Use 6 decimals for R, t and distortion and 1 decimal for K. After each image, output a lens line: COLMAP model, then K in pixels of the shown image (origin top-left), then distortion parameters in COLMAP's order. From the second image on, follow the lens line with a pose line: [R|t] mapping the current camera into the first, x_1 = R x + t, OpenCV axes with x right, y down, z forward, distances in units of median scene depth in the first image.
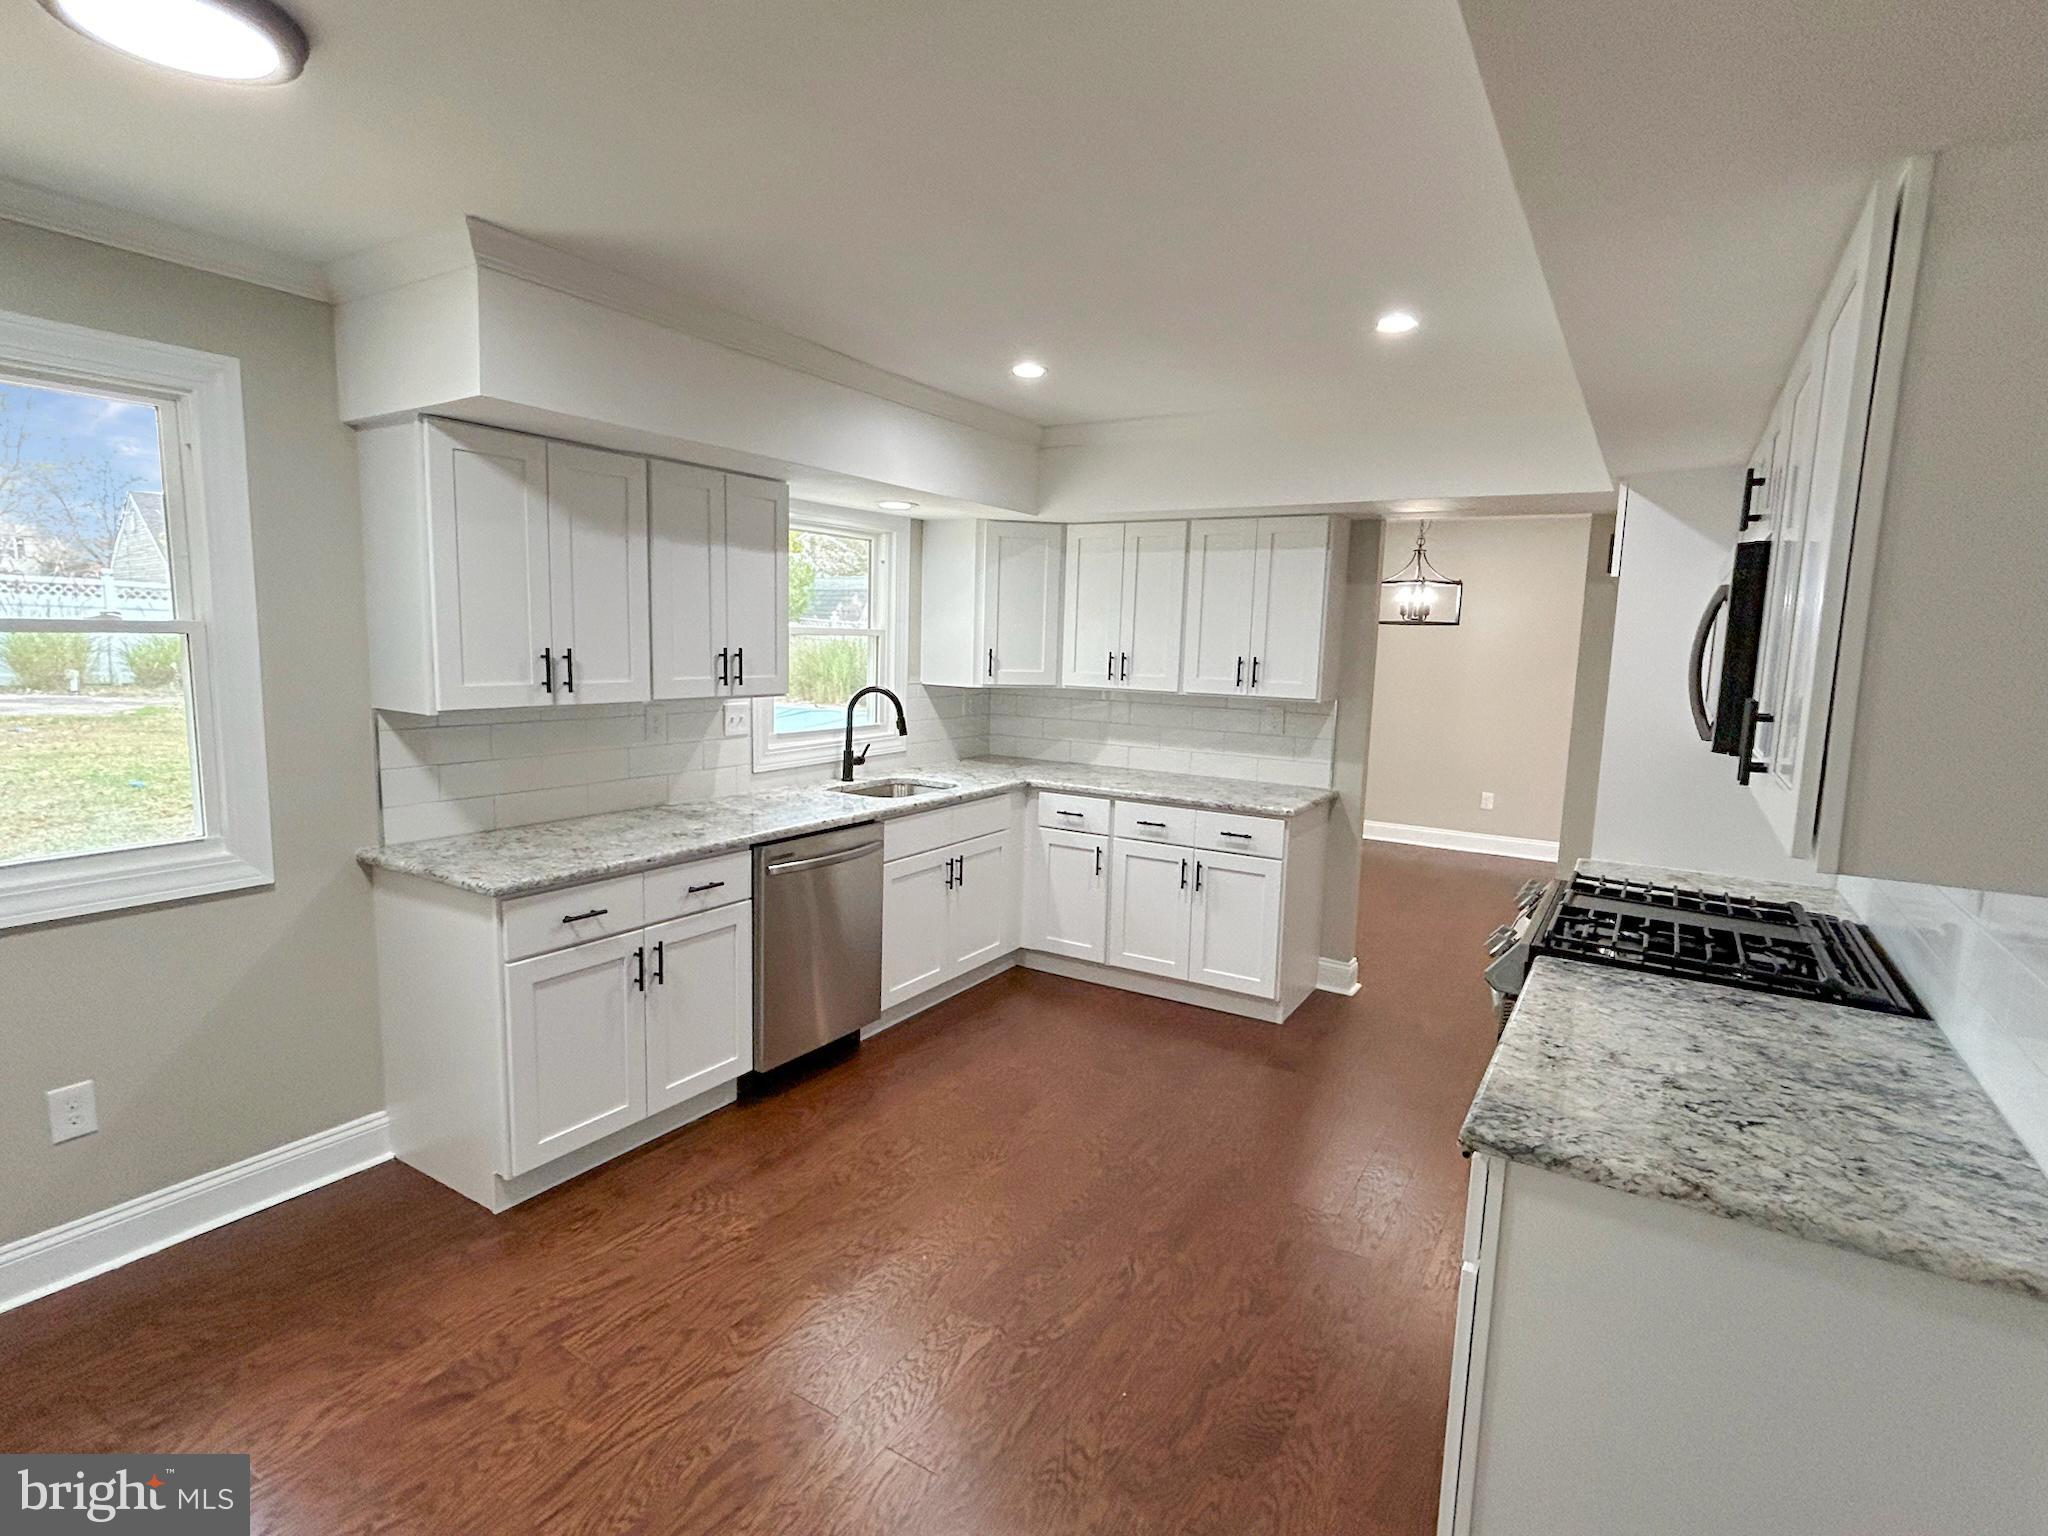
lens RADIAL K [[1033.5, 0, 1032.8], [0, 1033.5, 769.3], [0, 0, 1]] dist [0.021377, -0.000062]
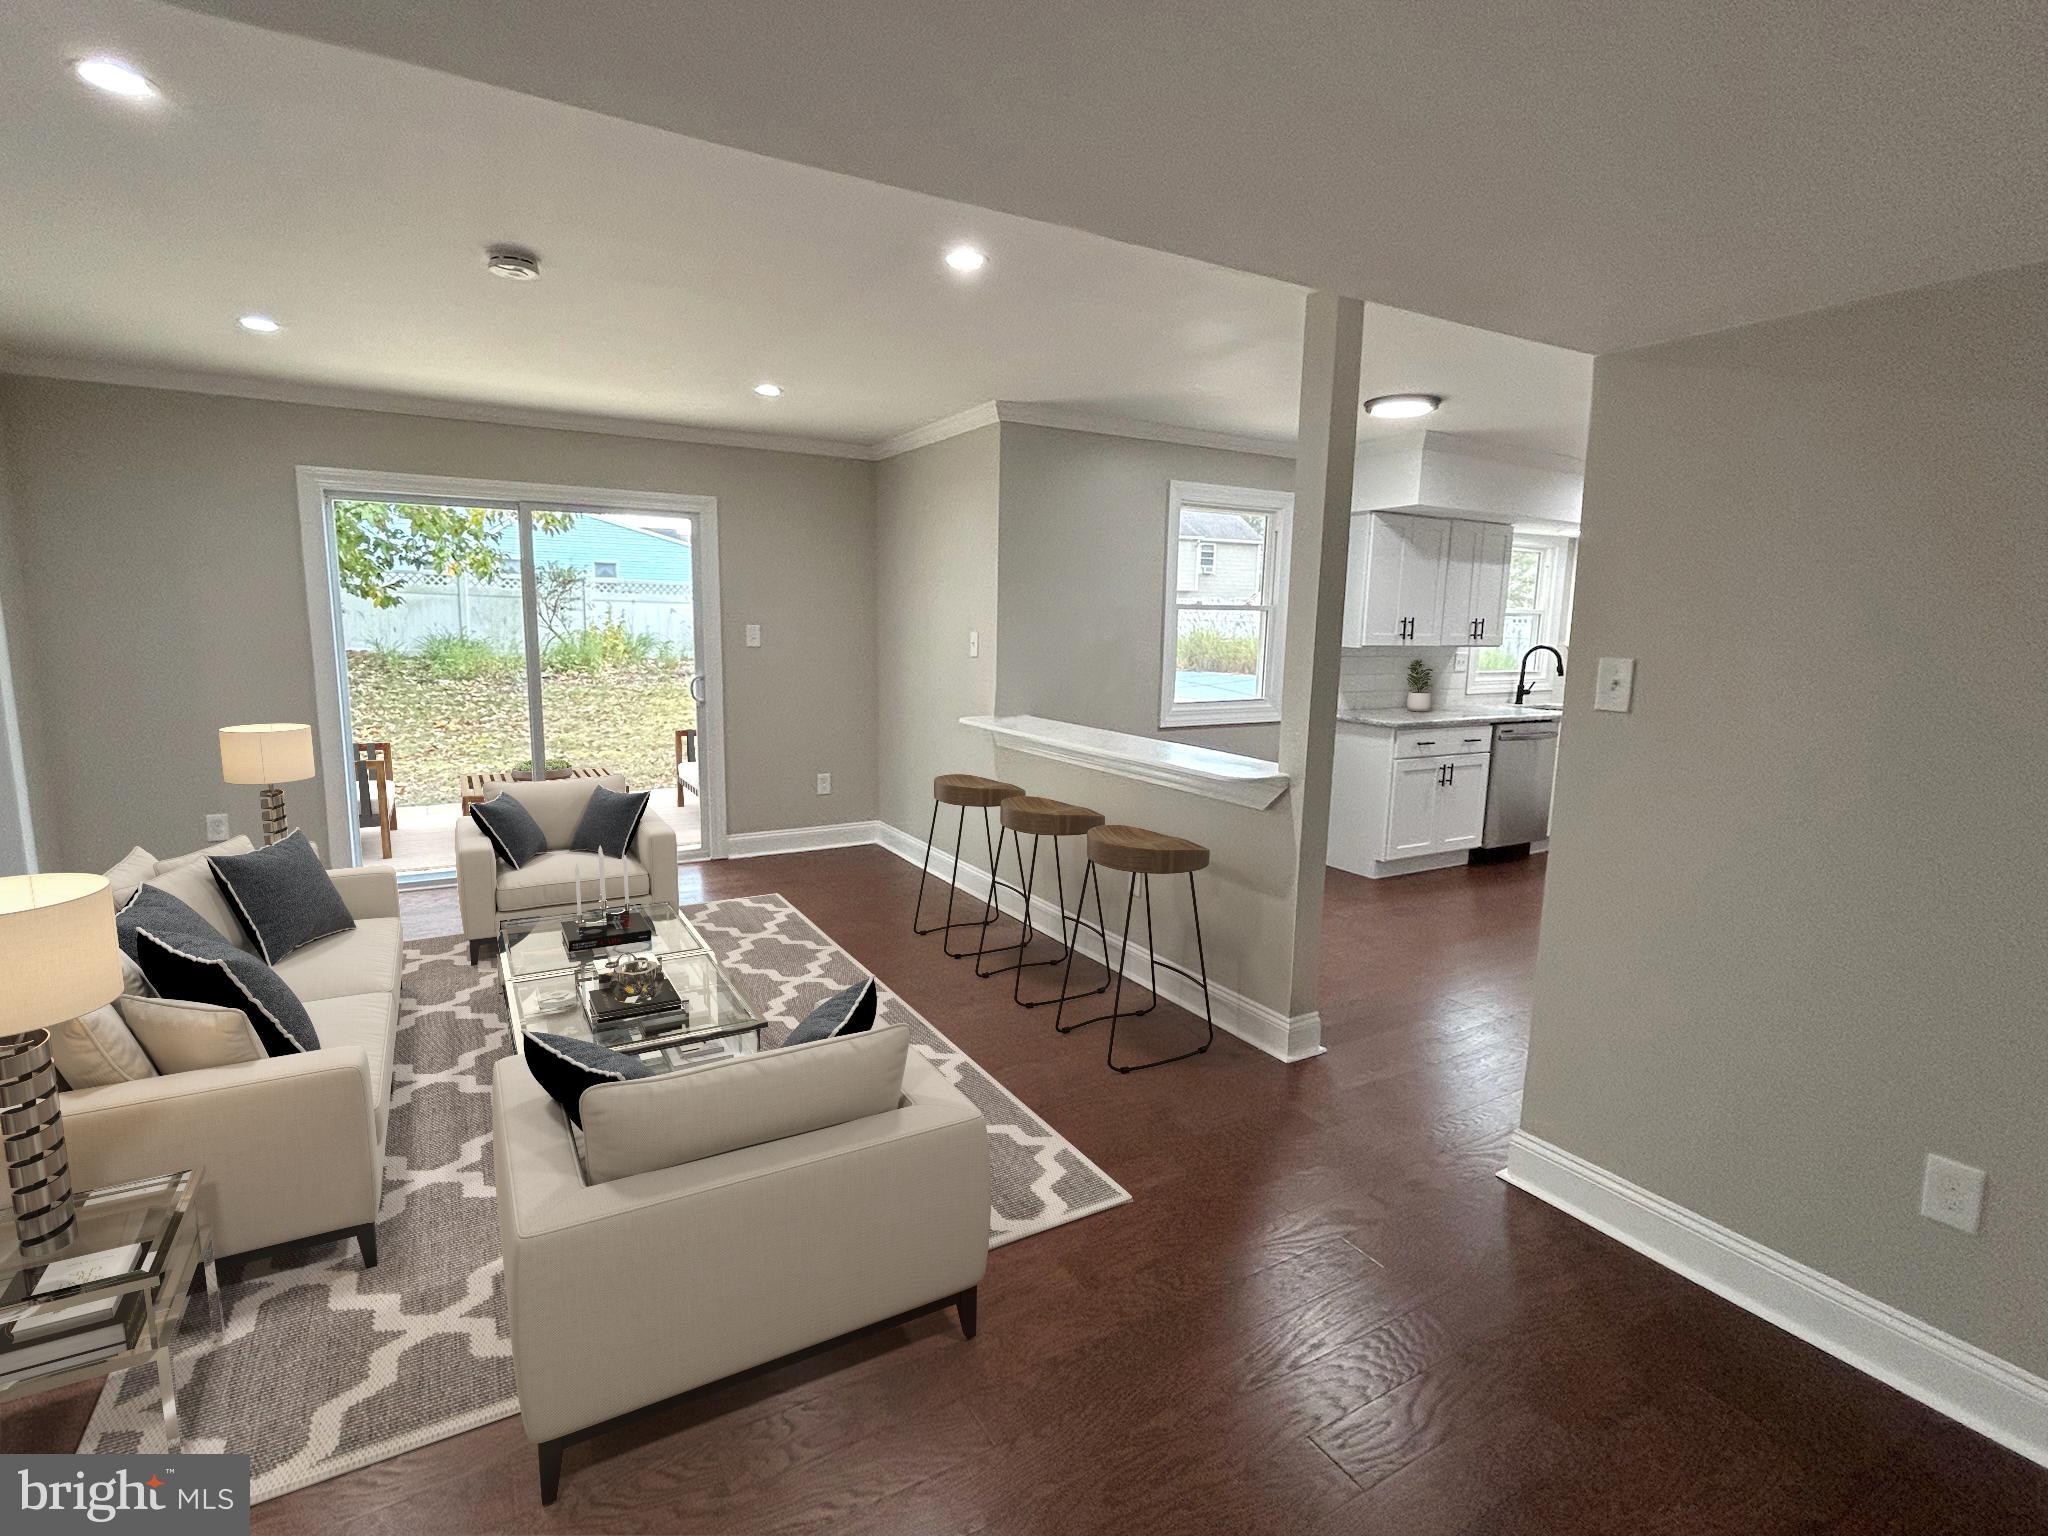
lens RADIAL K [[981.1, 0, 1024.0], [0, 981.1, 768.0], [0, 0, 1]] dist [-0.001915, -0.000127]
pose [[0.877577, 0.062265, -0.475375, -0.163367], [-0.057533, 0.998043, 0.024513, 0.155142], [0.475971, 0.005838, 0.879442, -0.933760]]
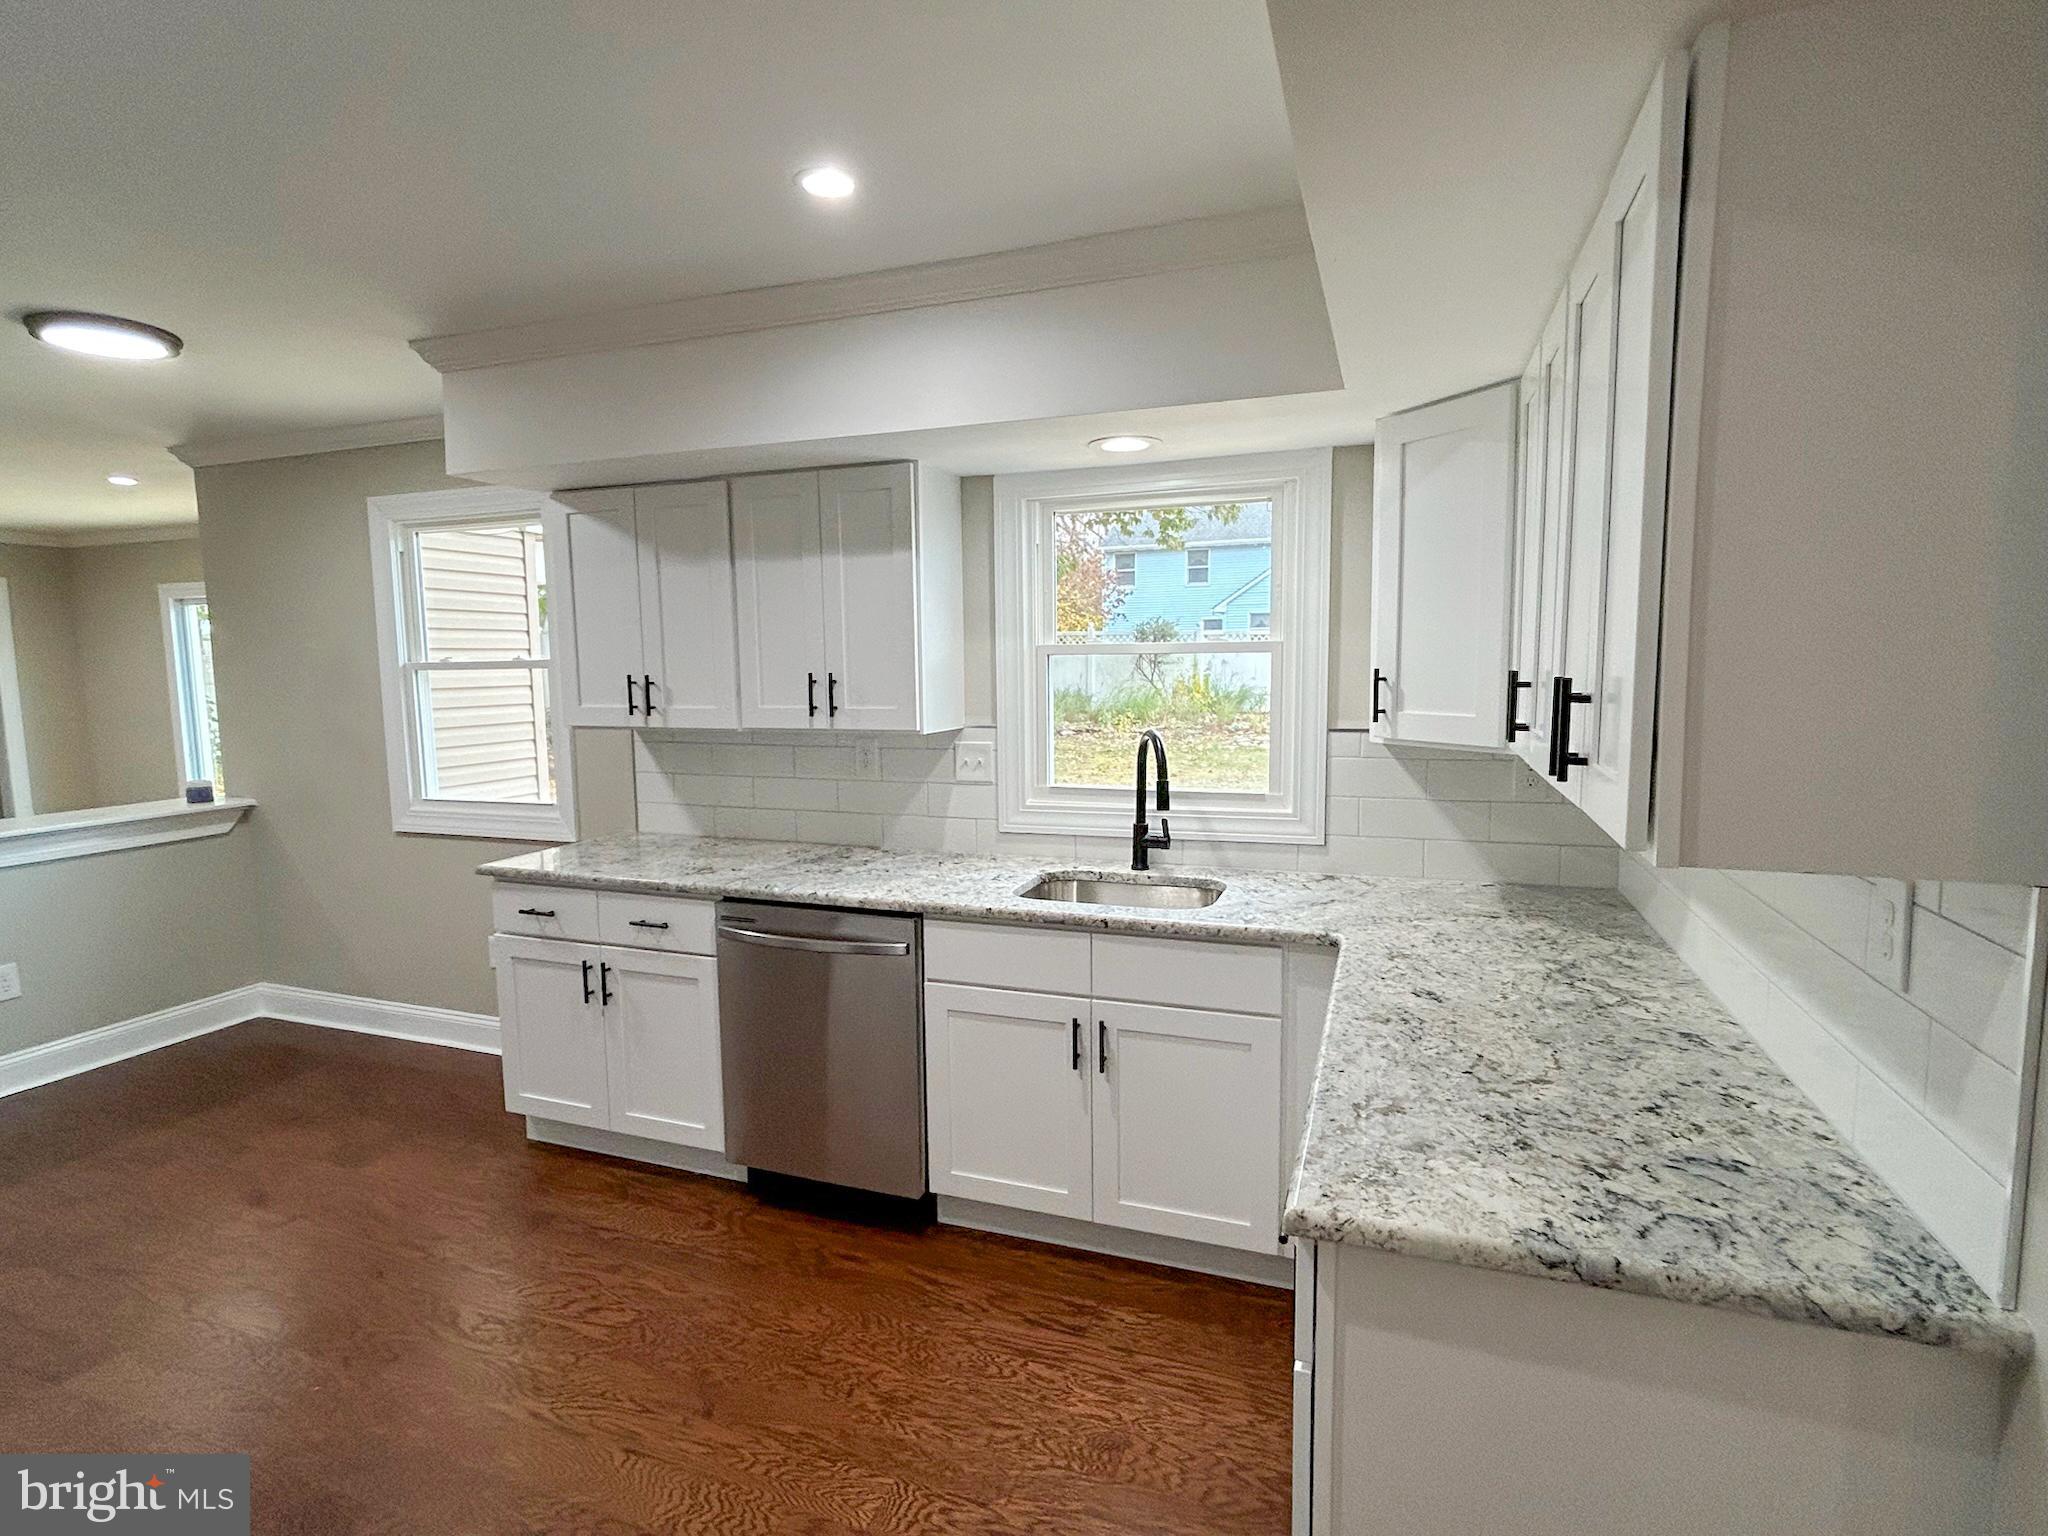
lens RADIAL K [[1033.5, 0, 1032.8], [0, 1033.5, 769.3], [0, 0, 1]] dist [0.021377, -0.000062]
pose [[0.195558, 0.074167, -0.977884, 0.615925], [-0.113884, 0.992107, 0.052472, -0.107475], [0.974057, 0.101104, 0.202461, 1.047569]]
